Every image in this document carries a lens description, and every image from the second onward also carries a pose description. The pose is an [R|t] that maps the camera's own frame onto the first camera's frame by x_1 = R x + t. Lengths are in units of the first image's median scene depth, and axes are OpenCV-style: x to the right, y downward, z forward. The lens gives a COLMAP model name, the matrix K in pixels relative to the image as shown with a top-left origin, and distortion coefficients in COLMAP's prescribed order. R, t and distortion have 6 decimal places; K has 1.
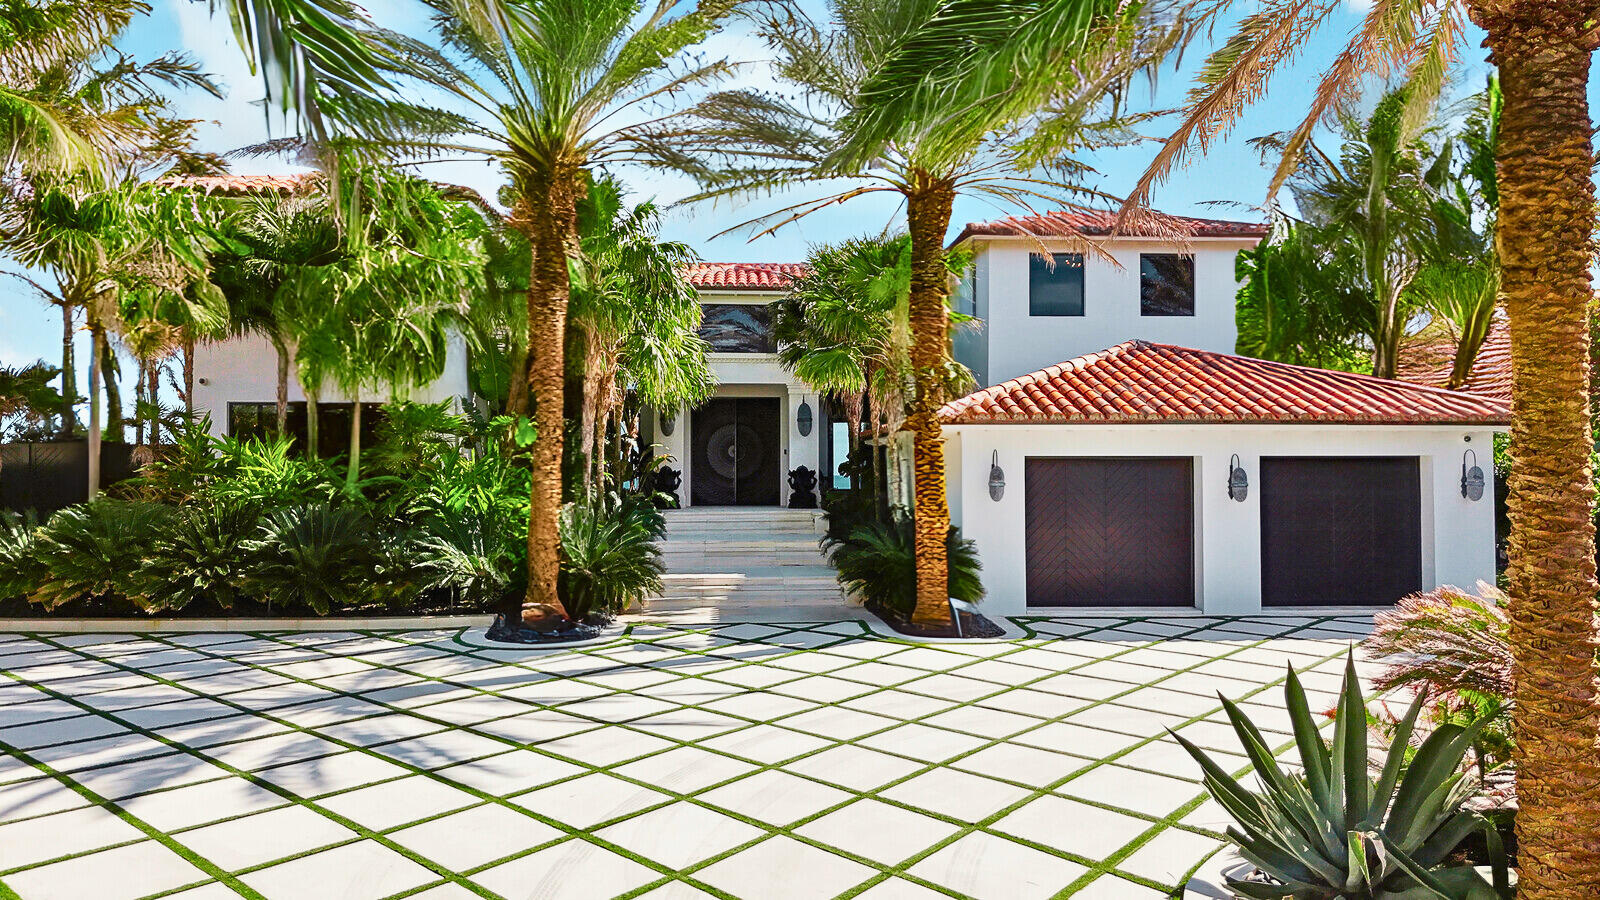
lens RADIAL K [[1151.5, 0, 800.0], [0, 1151.5, 450.0], [0, 0, 1]] dist [0.147722, -0.001462]
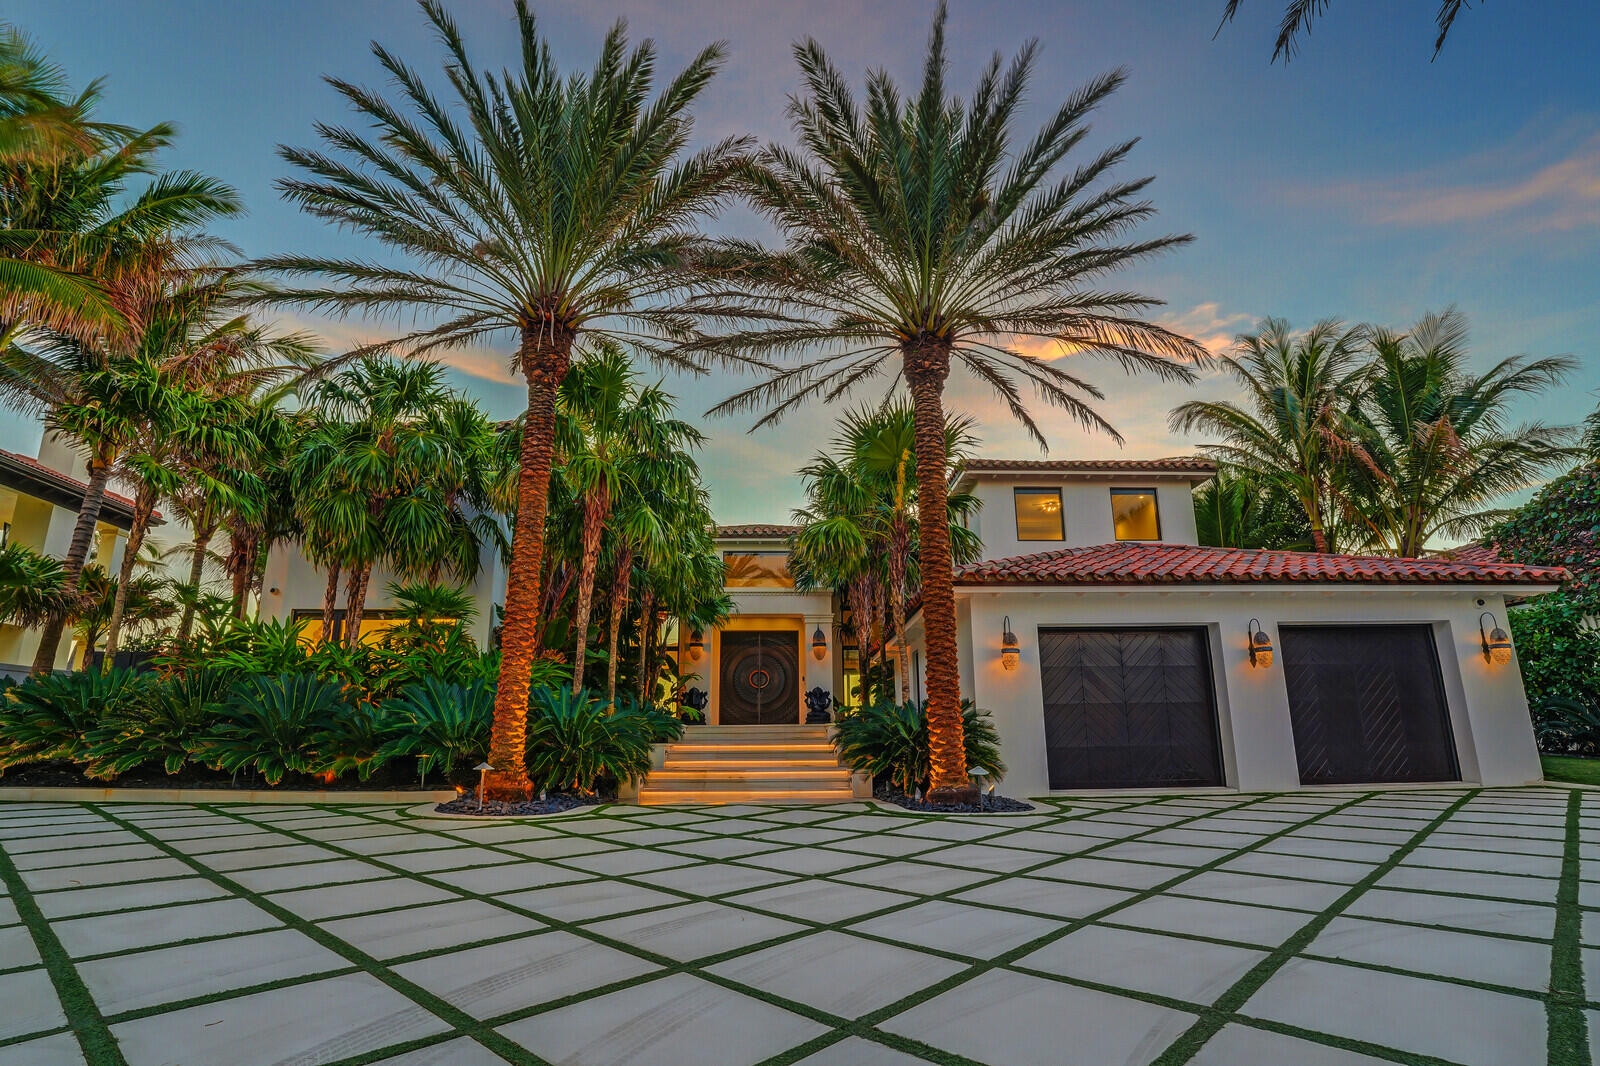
lens RADIAL K [[844.8, 0, 800.0], [0, 844.8, 533.0], [0, 0, 1]] dist [-0.000226, 0.000921]
pose [[0.999359, -0.013451, -0.033176, 0.023527], [0.005846, 0.975605, -0.219457, 0.082655], [0.035318, 0.219122, 0.975058, 0.294019]]
